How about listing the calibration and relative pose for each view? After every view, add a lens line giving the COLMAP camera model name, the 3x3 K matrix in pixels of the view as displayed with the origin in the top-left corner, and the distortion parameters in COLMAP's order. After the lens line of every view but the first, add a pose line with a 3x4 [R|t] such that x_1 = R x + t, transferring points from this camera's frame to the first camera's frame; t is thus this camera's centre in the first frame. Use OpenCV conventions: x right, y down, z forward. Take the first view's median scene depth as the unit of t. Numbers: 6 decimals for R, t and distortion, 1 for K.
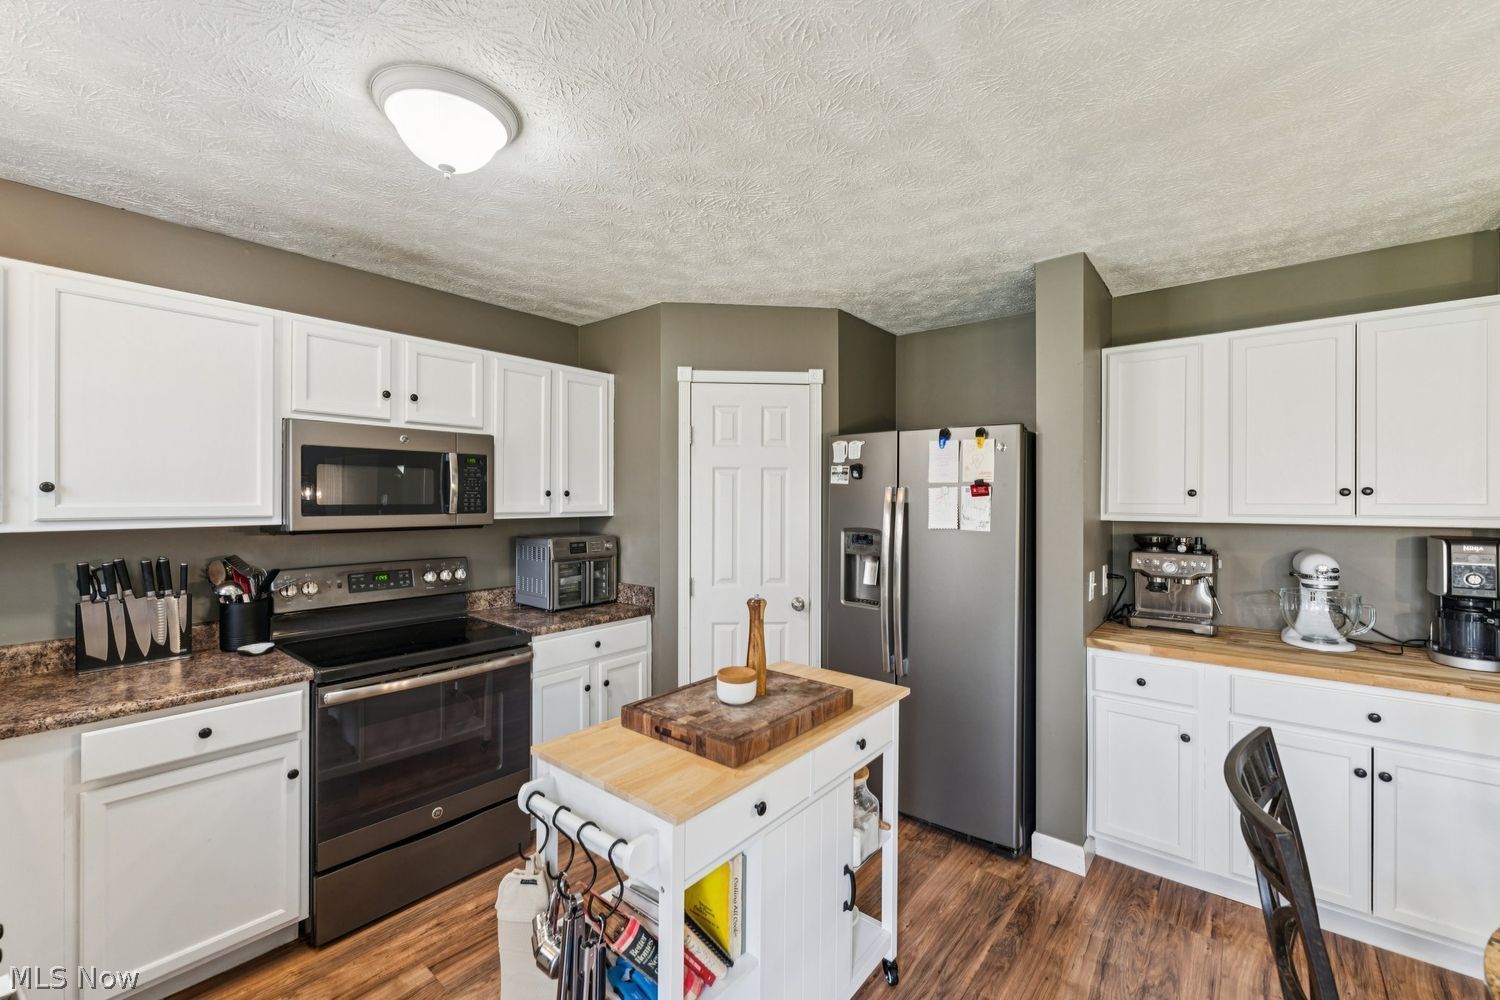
lens RADIAL K [[613.0, 0, 750.0], [0, 613.0, 500.0], [0, 0, 1]] dist [-0.001312, -0.000244]
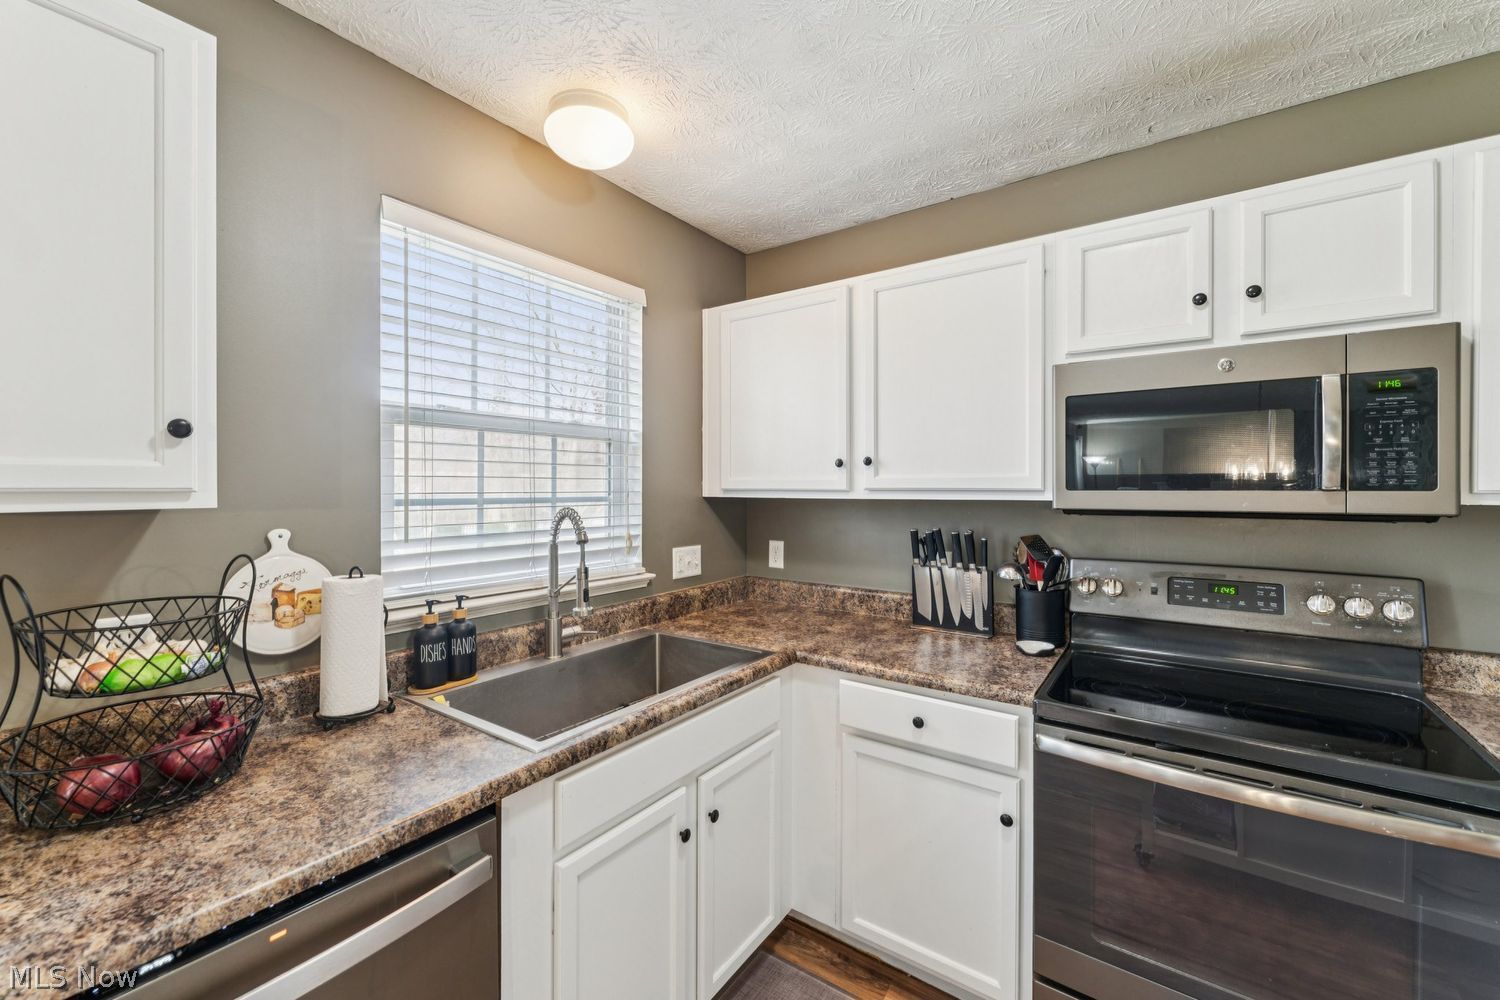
lens RADIAL K [[601.1, 0, 746.2], [0, 601.1, 490.1], [0, 0, 1]] dist [0.000019, -0.000250]
pose [[0.069596, 0.001263, -0.997574, -0.009382], [-0.002276, 0.999997, 0.001108, 0.024146], [0.997573, 0.002193, 0.069599, 0.489188]]
